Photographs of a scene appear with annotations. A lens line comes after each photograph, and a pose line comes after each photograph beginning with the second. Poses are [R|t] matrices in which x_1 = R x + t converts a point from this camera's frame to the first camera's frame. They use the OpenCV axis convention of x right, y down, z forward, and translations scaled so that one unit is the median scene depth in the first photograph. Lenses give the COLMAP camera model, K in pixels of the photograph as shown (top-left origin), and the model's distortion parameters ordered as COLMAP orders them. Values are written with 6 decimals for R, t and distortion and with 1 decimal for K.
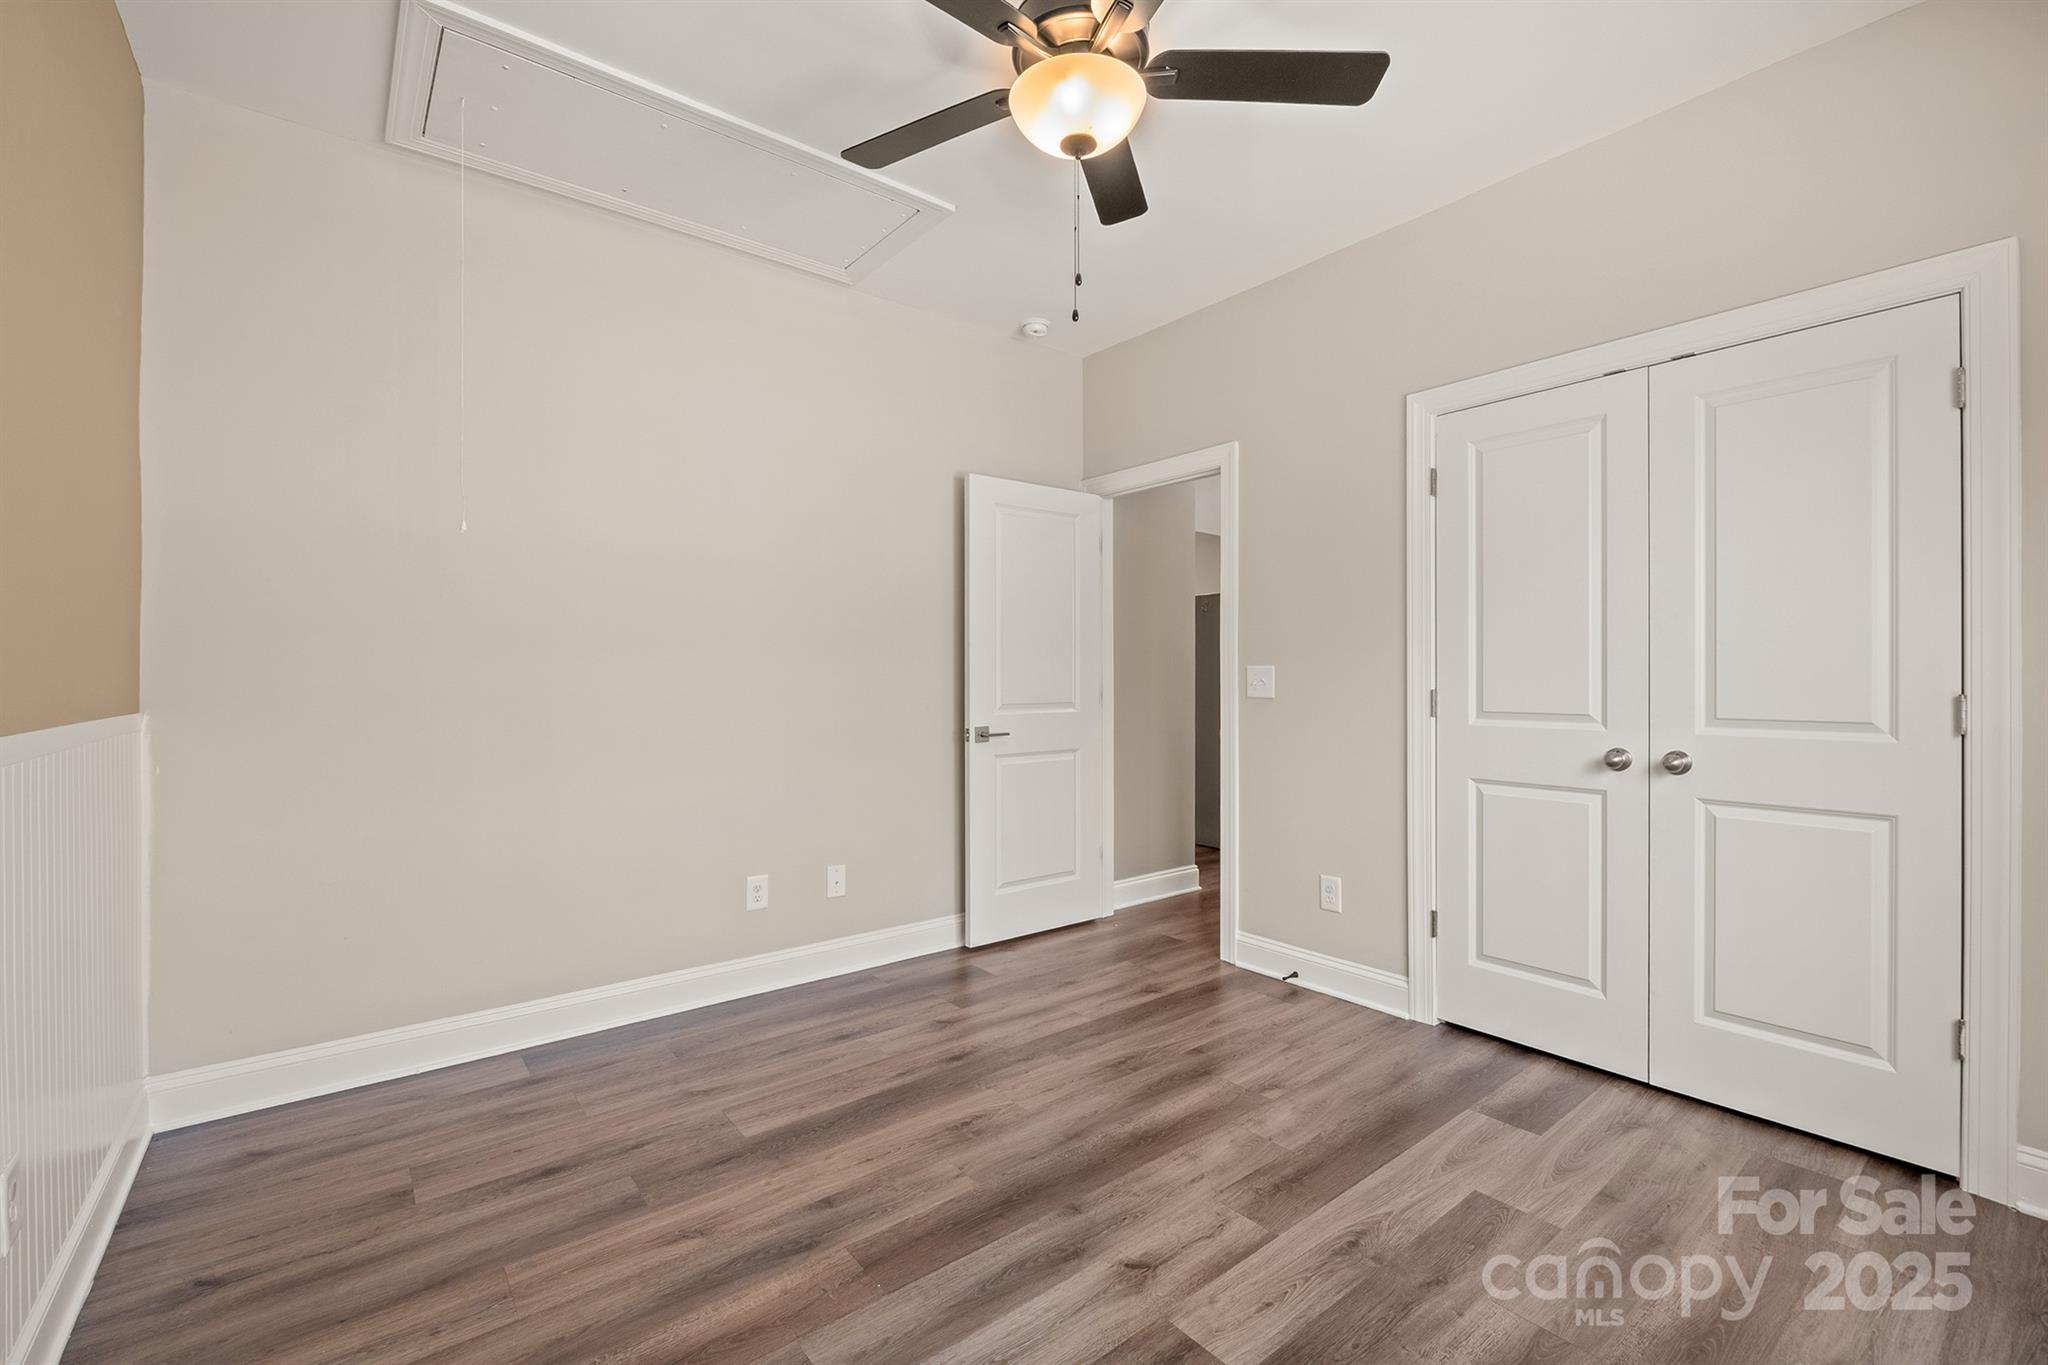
lens RADIAL K [[871.9, 0, 1033.9], [0, 871.9, 667.1], [0, 0, 1]] dist [-0.010135, -0.000103]
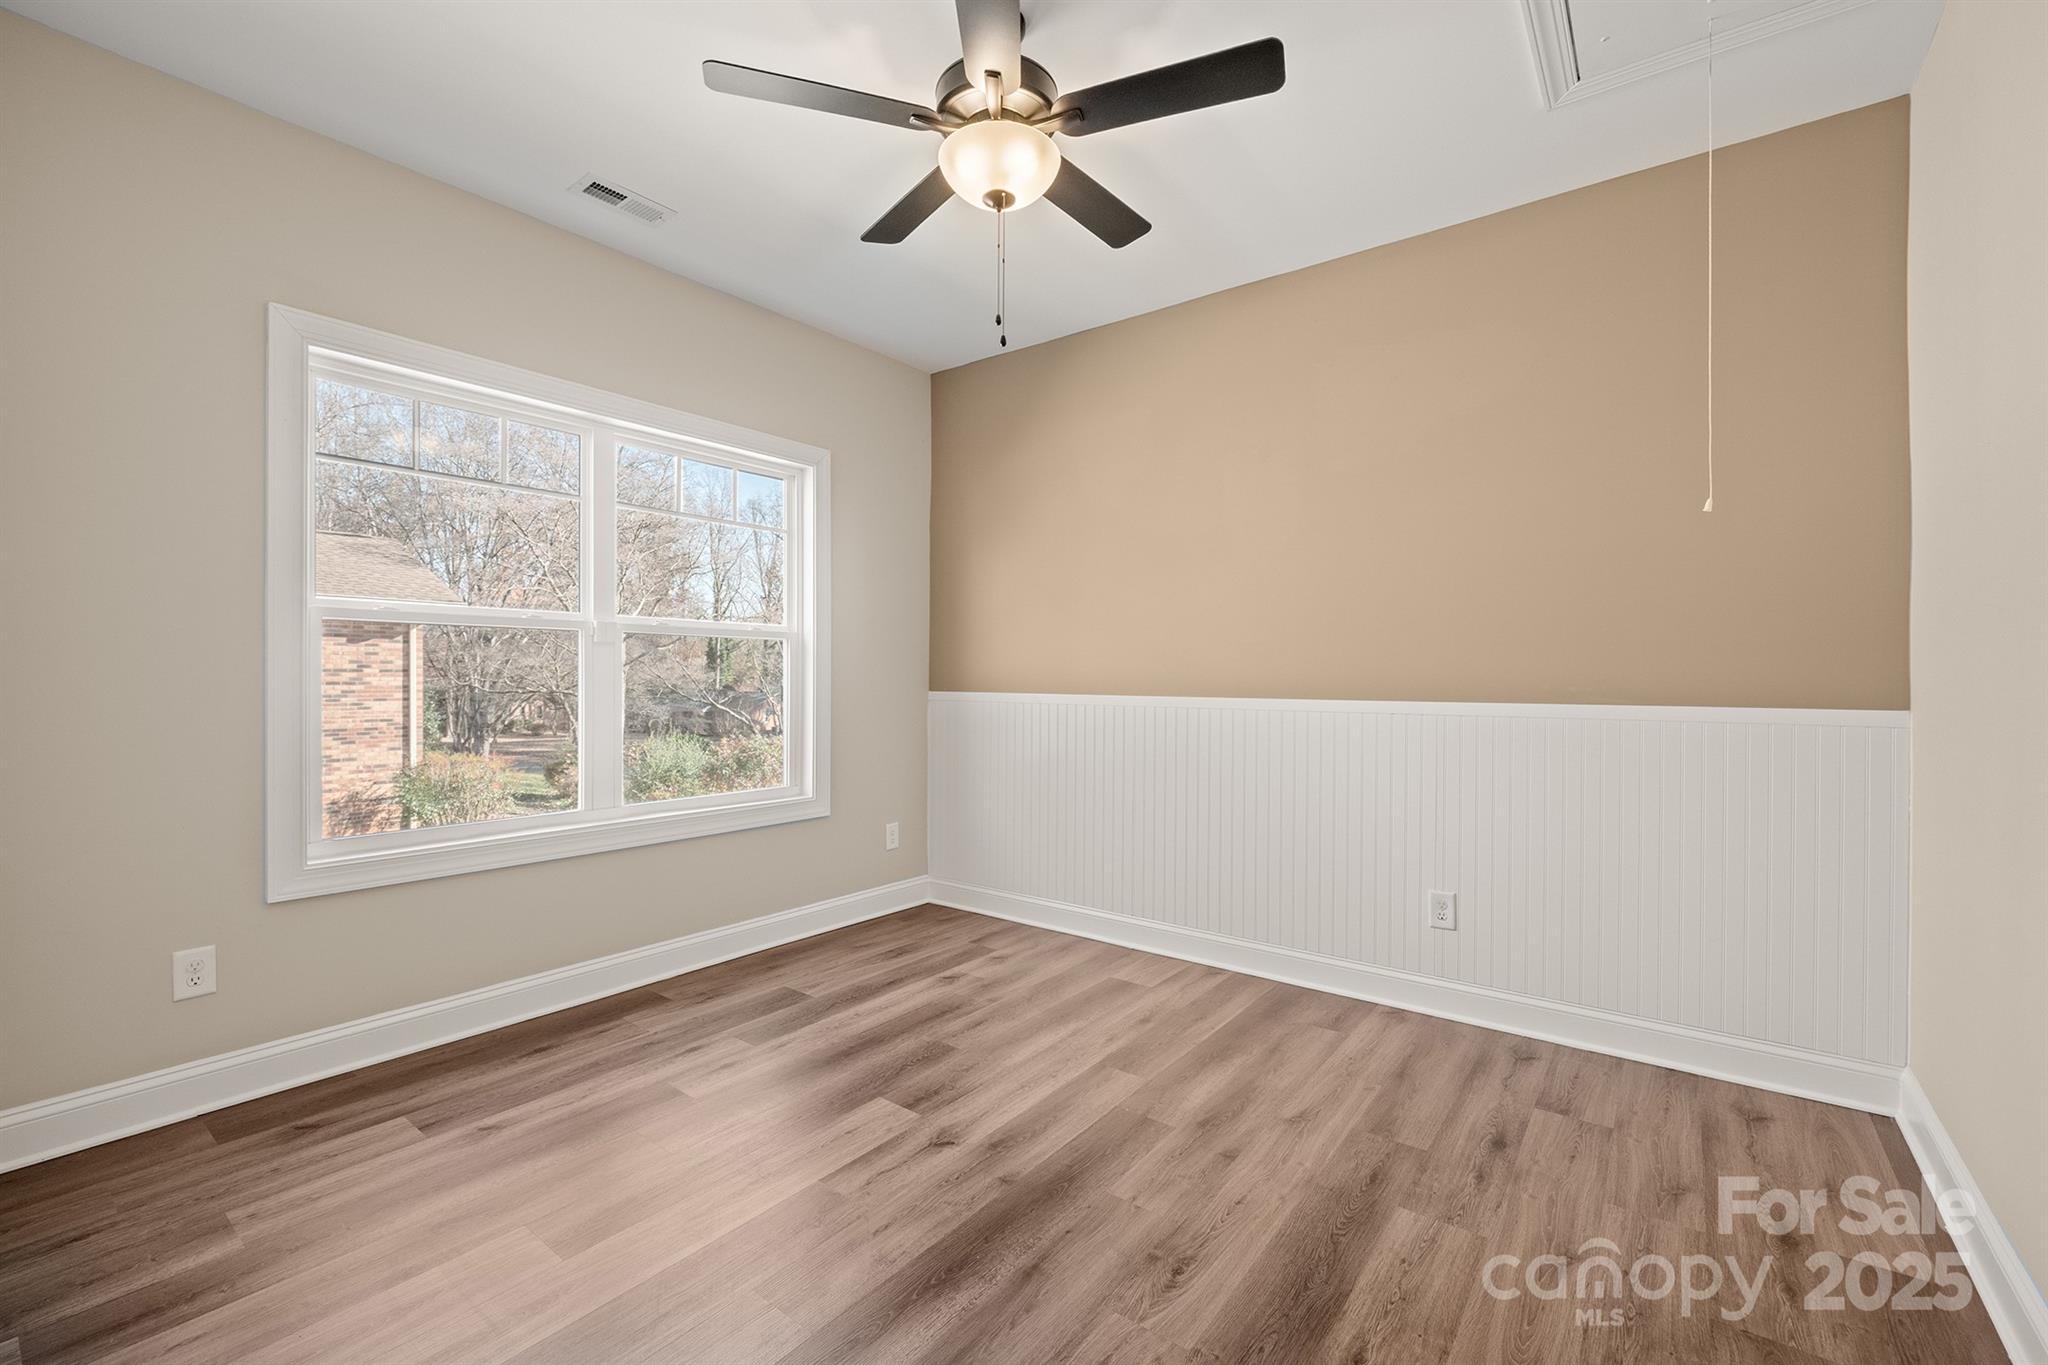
lens RADIAL K [[871.9, 0, 1024.1], [0, 871.9, 680.2], [0, 0, 1]] dist [-0.010135, -0.000103]
pose [[-0.973708, -0.000629, -0.227798, 0.257153], [0.001397, 0.999961, -0.008732, 0.025727], [0.227794, -0.008821, -0.973669, 1.977467]]
